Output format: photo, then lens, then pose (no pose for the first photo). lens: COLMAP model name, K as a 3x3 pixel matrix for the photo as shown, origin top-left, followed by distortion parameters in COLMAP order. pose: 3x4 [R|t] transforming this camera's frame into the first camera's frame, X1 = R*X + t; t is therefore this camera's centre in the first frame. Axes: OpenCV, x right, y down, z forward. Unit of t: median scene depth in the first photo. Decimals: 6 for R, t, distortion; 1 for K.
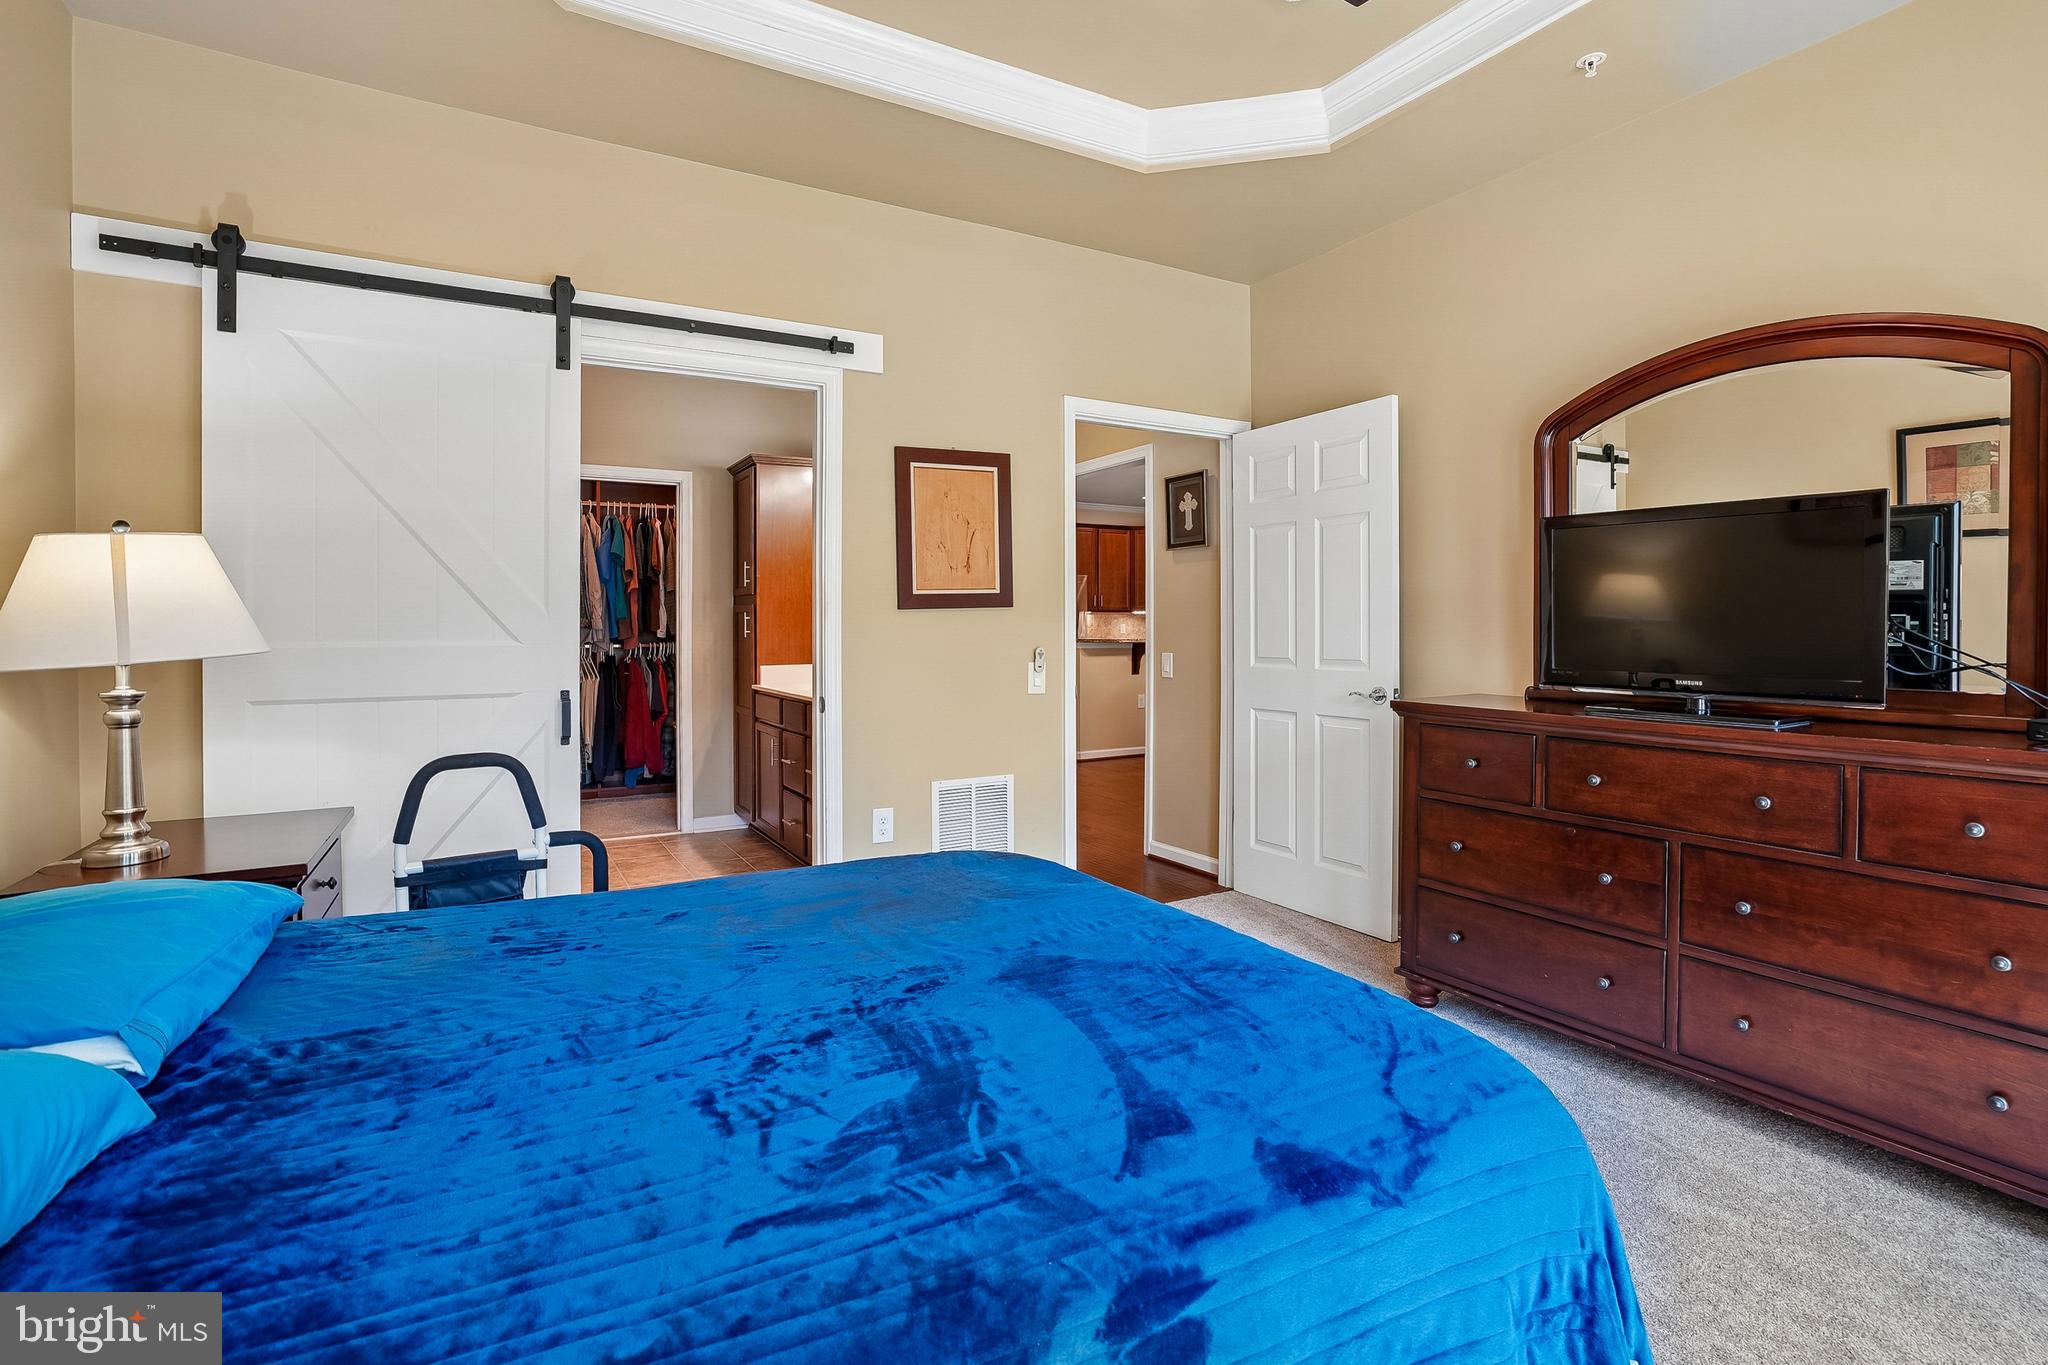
lens RADIAL K [[950.7, 0, 1029.2], [0, 950.7, 610.2], [0, 0, 1]] dist [-0.042425, 0.017374]
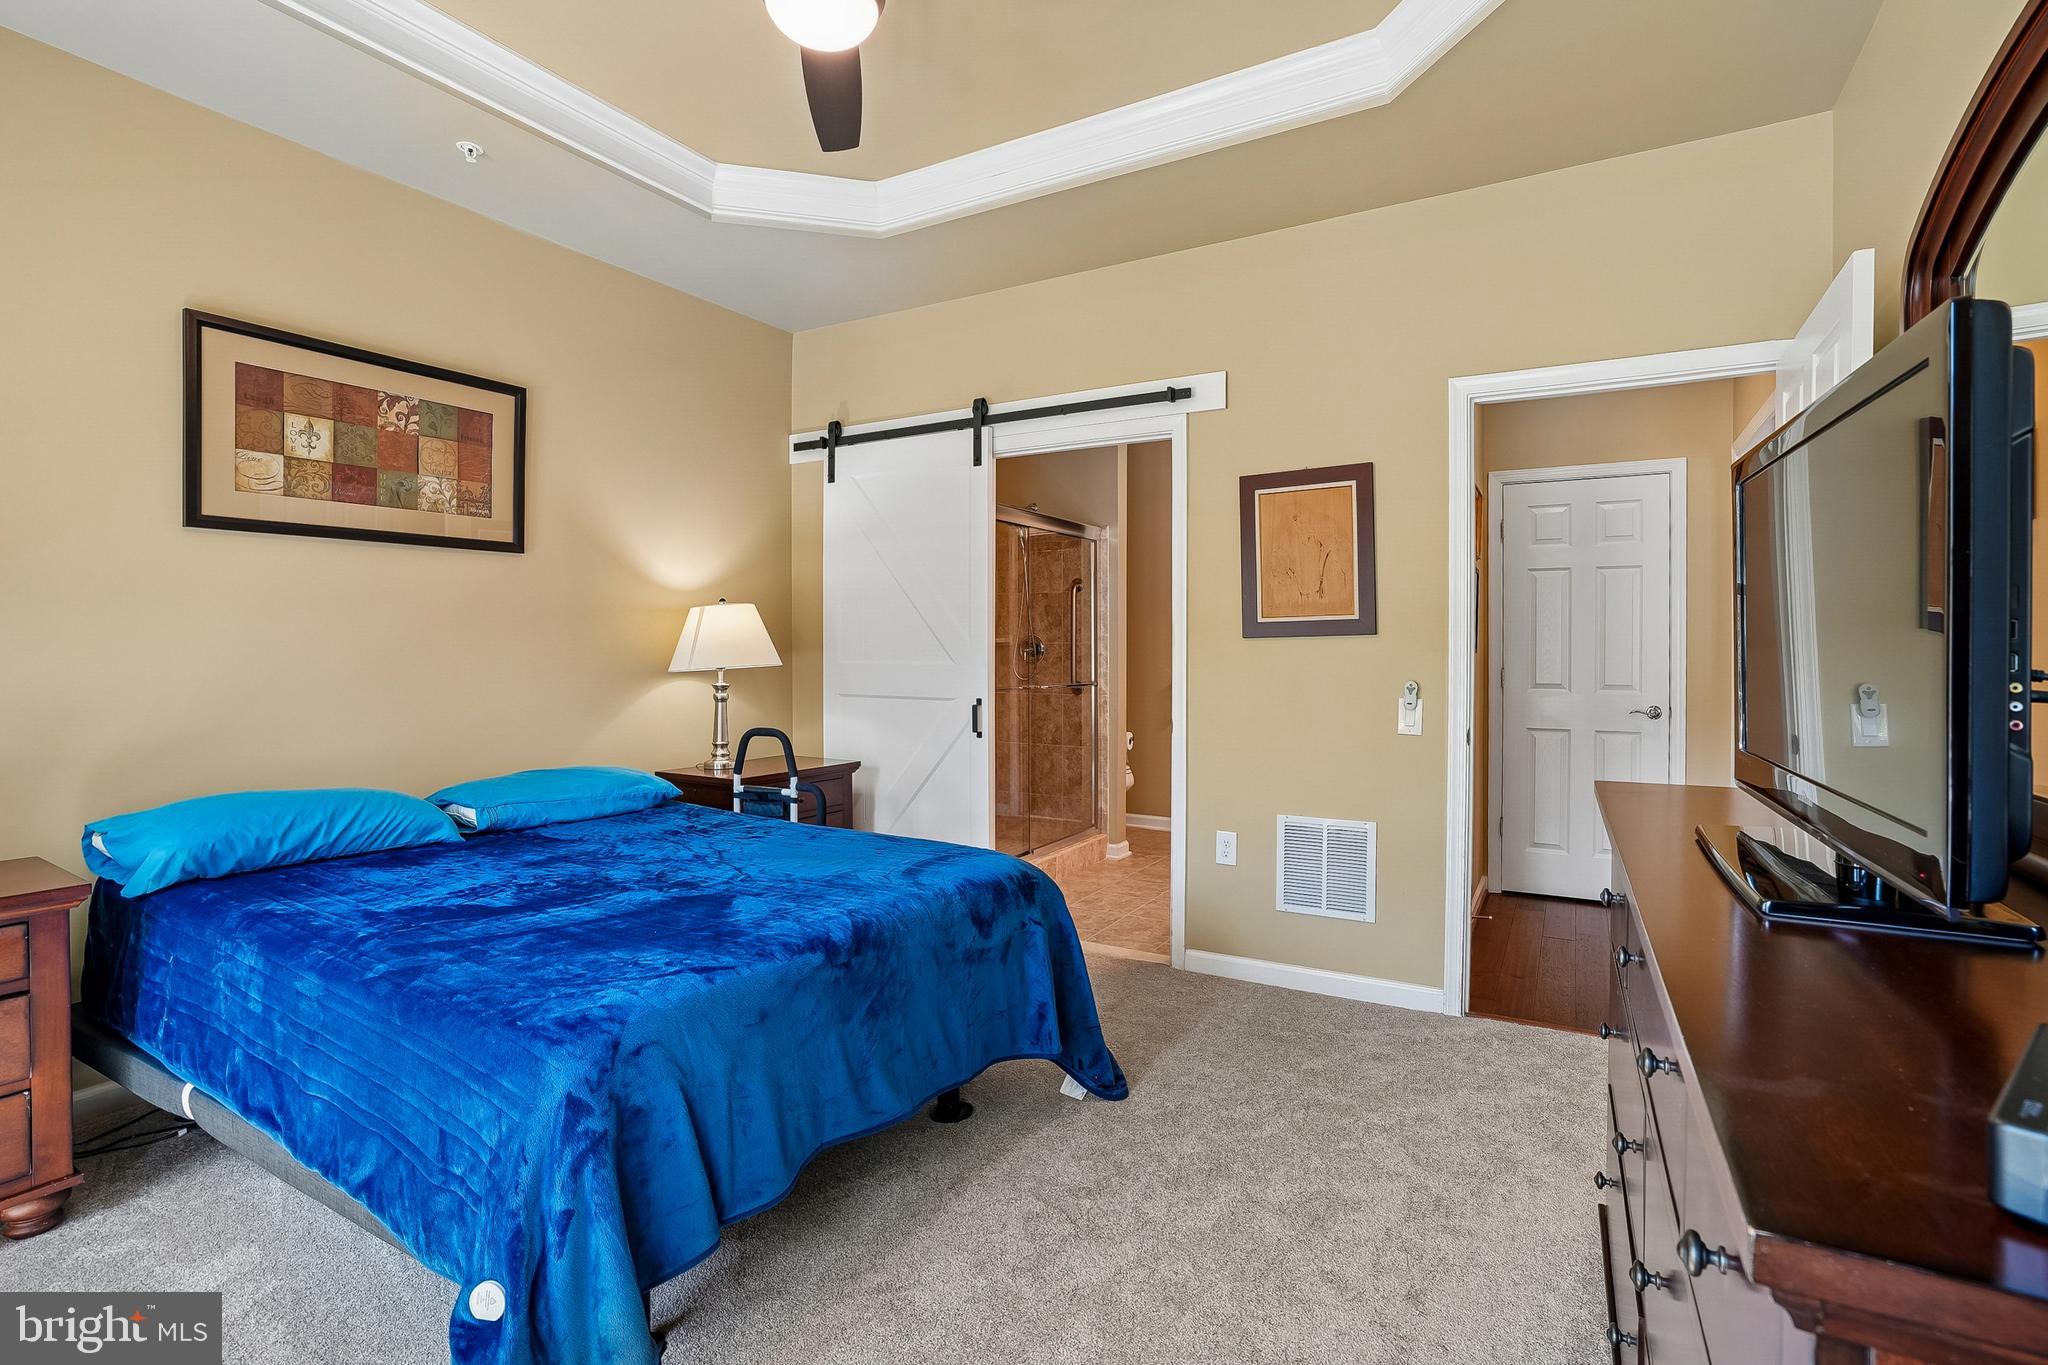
lens RADIAL K [[950.7, 0, 1033.7], [0, 950.7, 635.3], [0, 0, 1]] dist [-0.042425, 0.017374]
pose [[0.503877, -0.002120, -0.863773, 0.386163], [0.010121, 0.999943, 0.003450, -0.005885], [0.863716, -0.010481, 0.503869, 0.186138]]
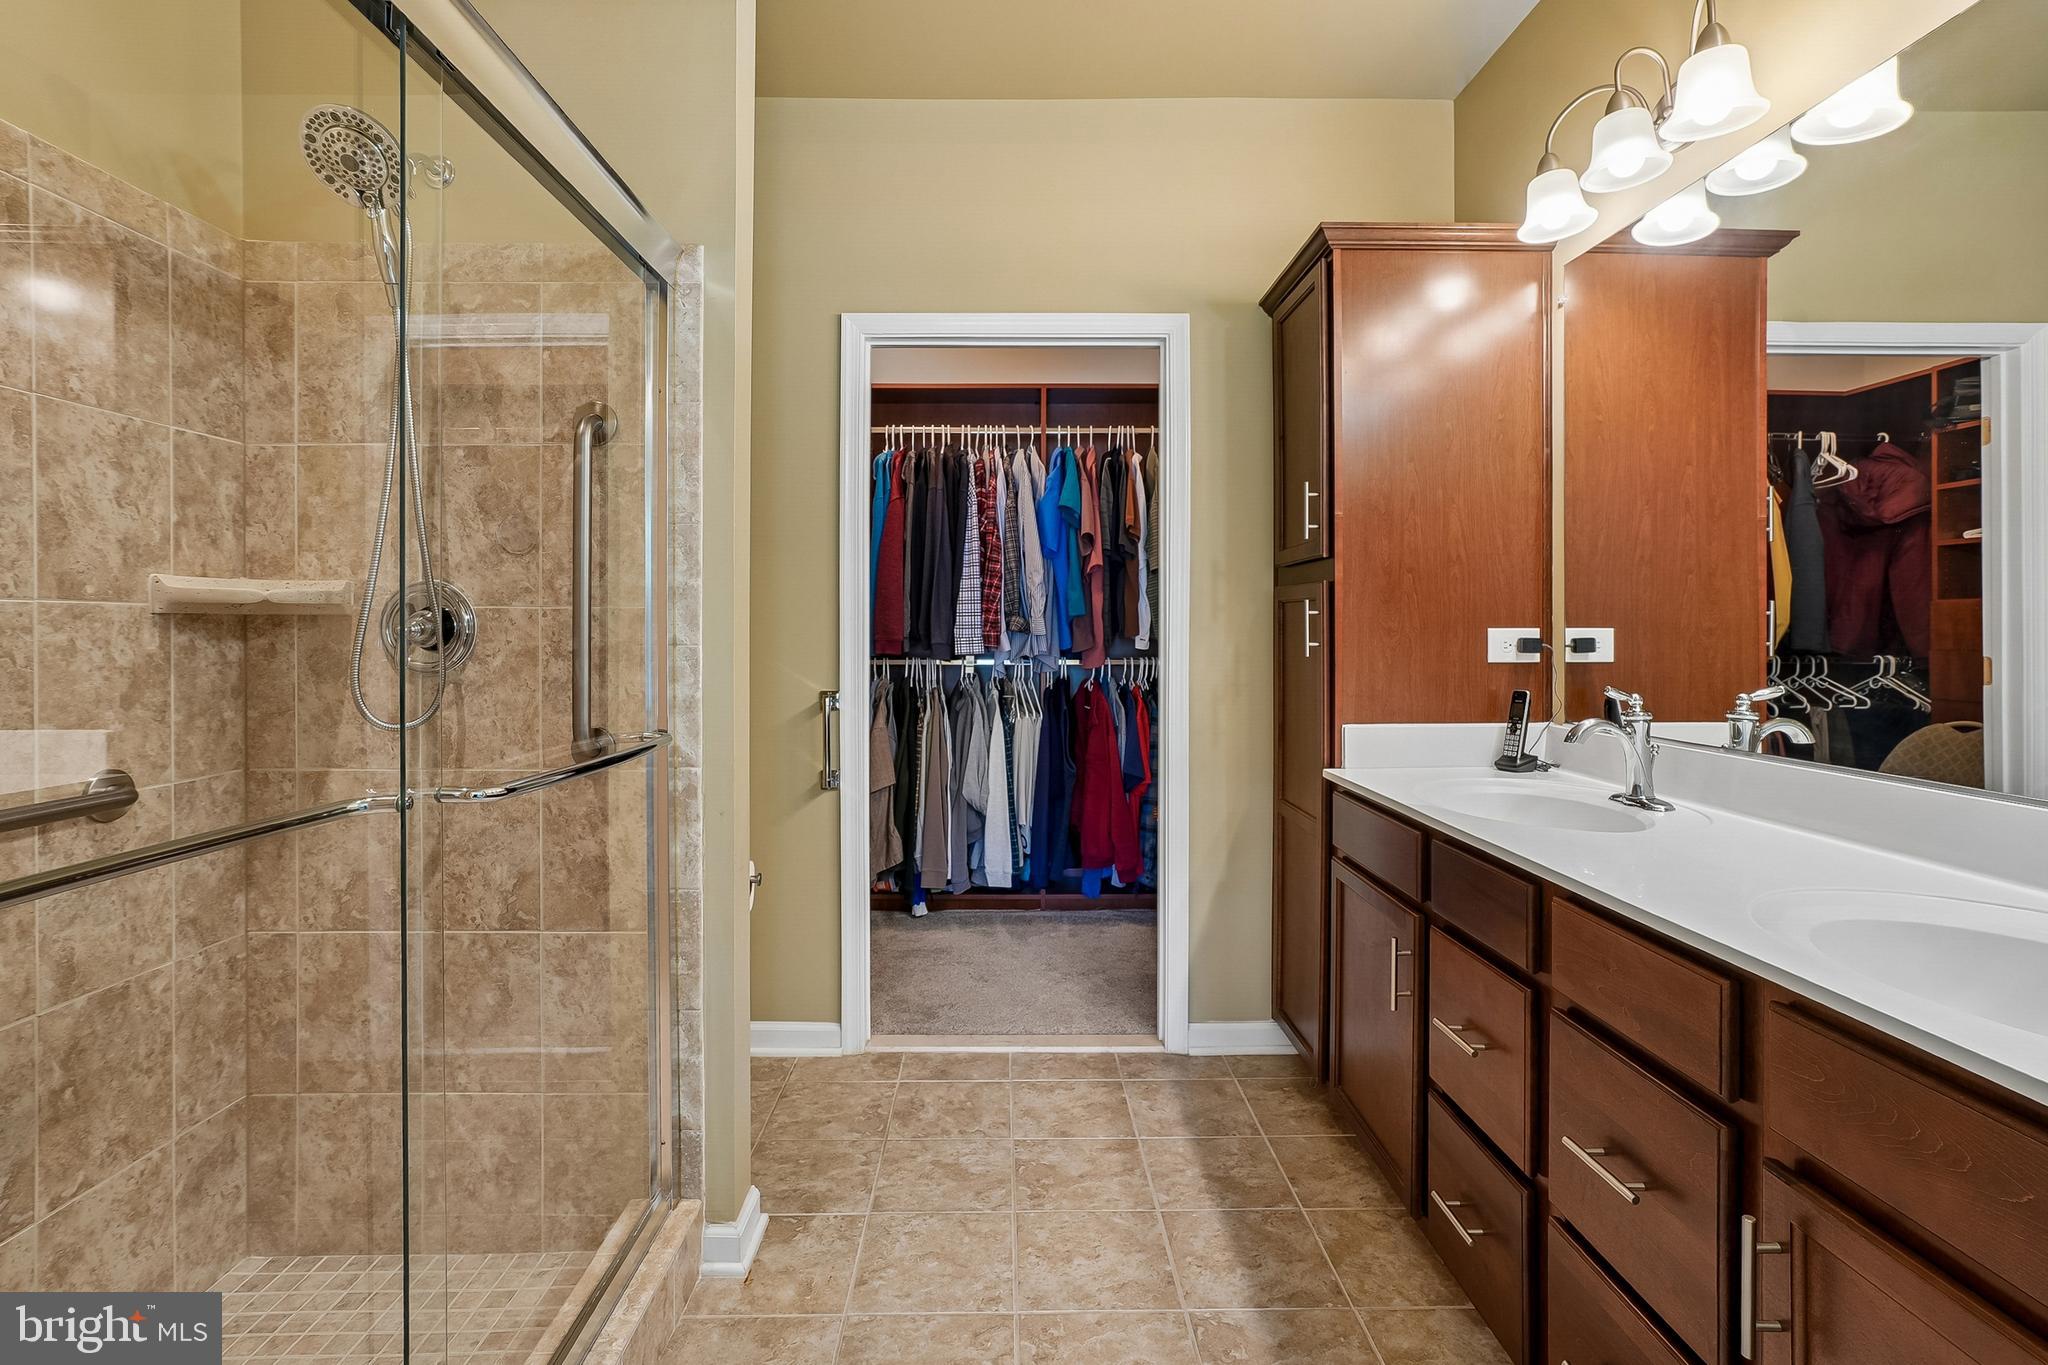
lens RADIAL K [[950.7, 0, 1036.6], [0, 950.7, 634.4], [0, 0, 1]] dist [-0.042425, 0.017374]
pose [[0.873227, 0.008713, -0.487237, -0.187226], [0.000190, 0.999834, 0.018219, 0.010303], [0.487314, -0.016002, 0.873080, 0.536377]]
